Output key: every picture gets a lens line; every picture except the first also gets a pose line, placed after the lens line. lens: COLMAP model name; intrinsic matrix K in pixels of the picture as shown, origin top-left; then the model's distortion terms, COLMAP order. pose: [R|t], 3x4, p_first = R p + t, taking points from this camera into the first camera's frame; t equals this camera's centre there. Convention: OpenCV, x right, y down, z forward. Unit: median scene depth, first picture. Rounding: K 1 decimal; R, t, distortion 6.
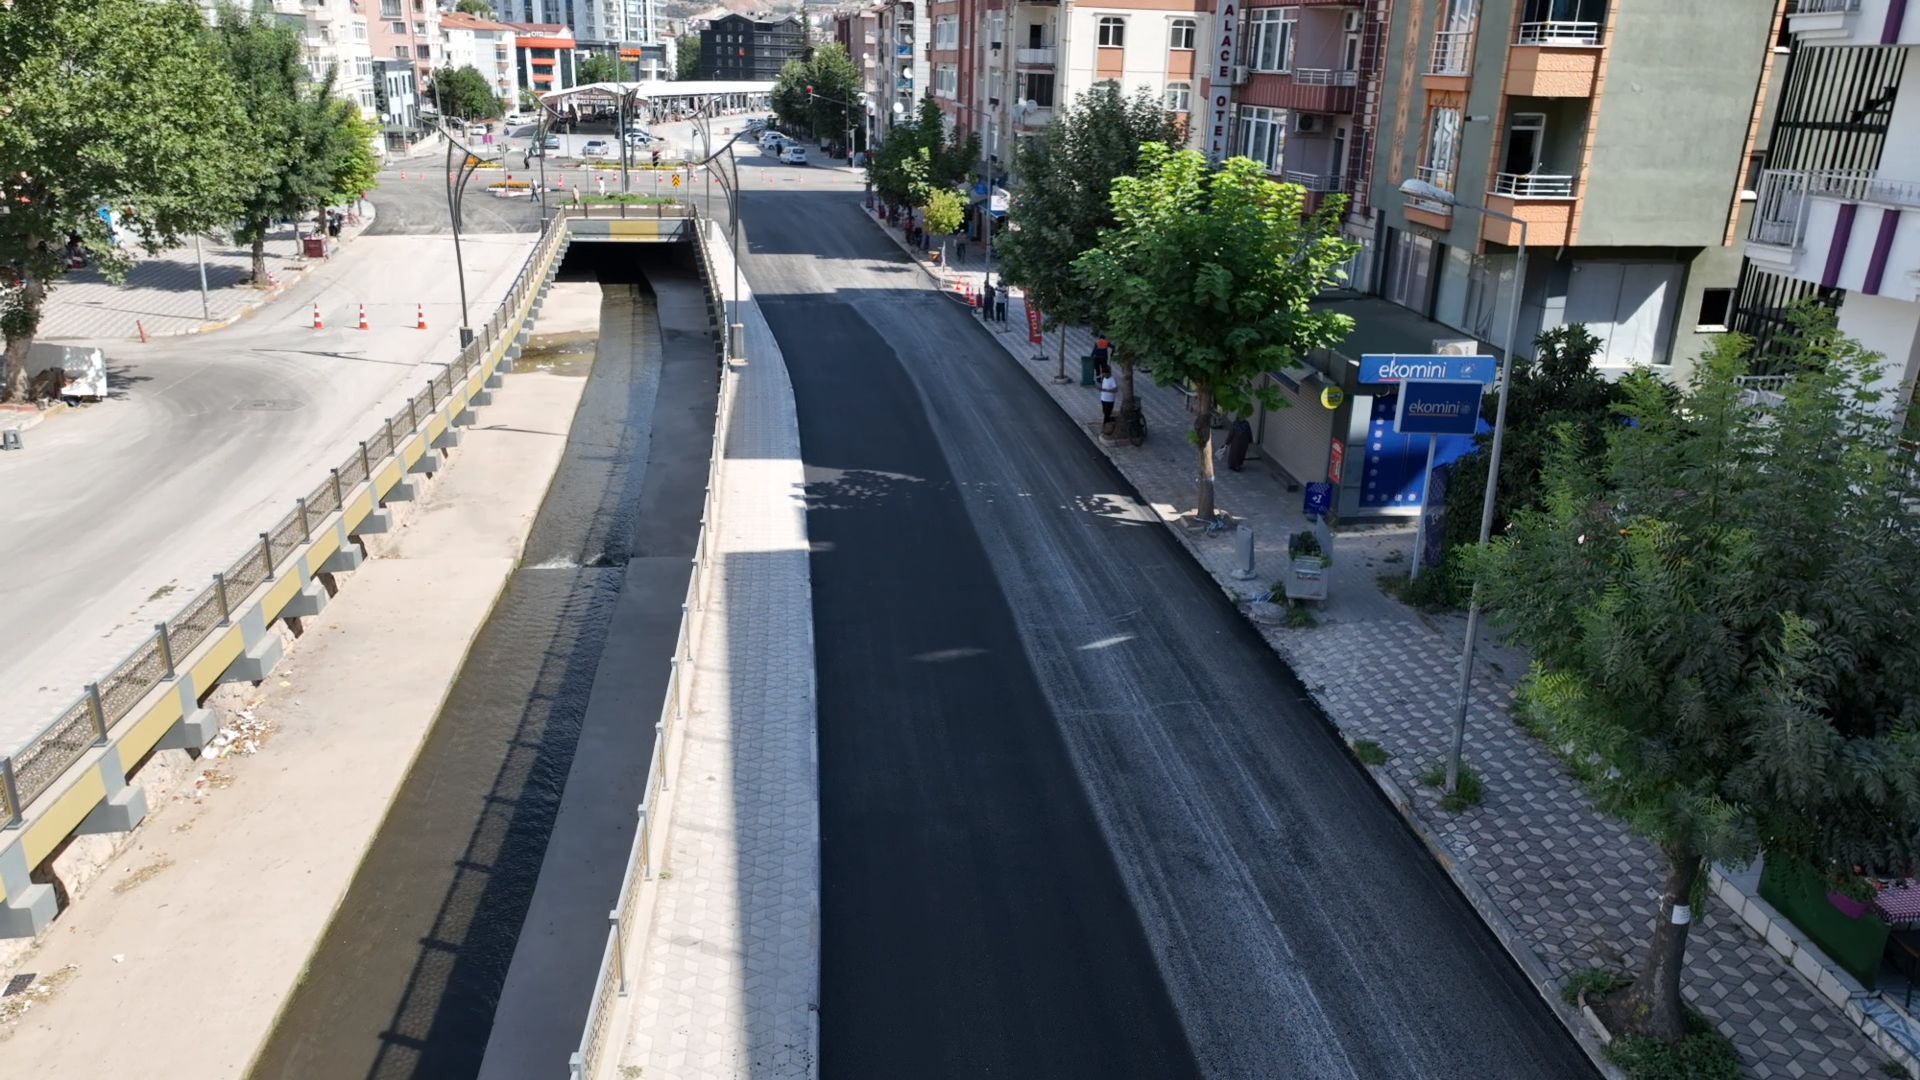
lens RADIAL K [[1344.8, 0, 960.0], [0, 1344.8, 540.0], [0, 0, 1]] dist [0.003529, -0.004808]
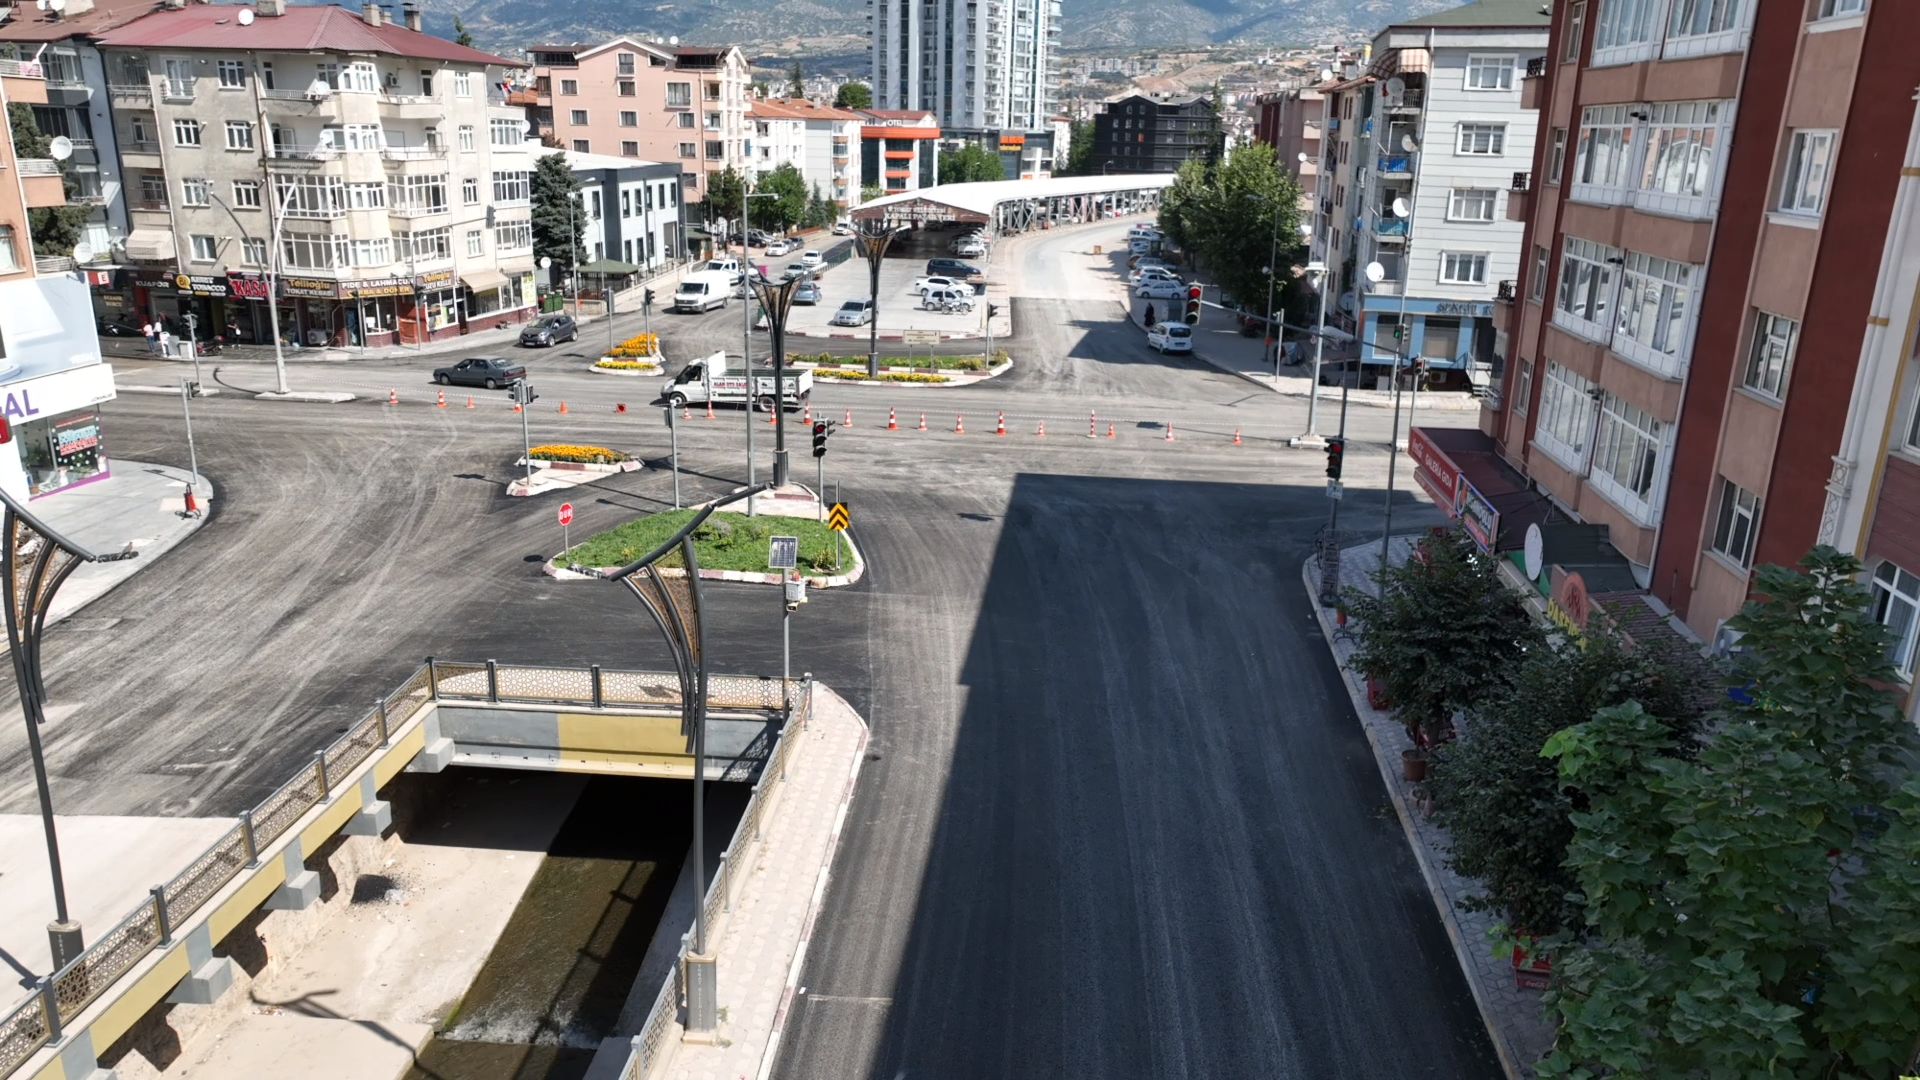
lens RADIAL K [[1344.8, 0, 960.0], [0, 1344.8, 540.0], [0, 0, 1]] dist [0.003529, -0.004808]
pose [[0.958472, 0.077401, -0.274483, -0.022864], [-0.091746, 0.994987, -0.039794, -0.084781], [0.270027, 0.063325, 0.960768, 0.214642]]
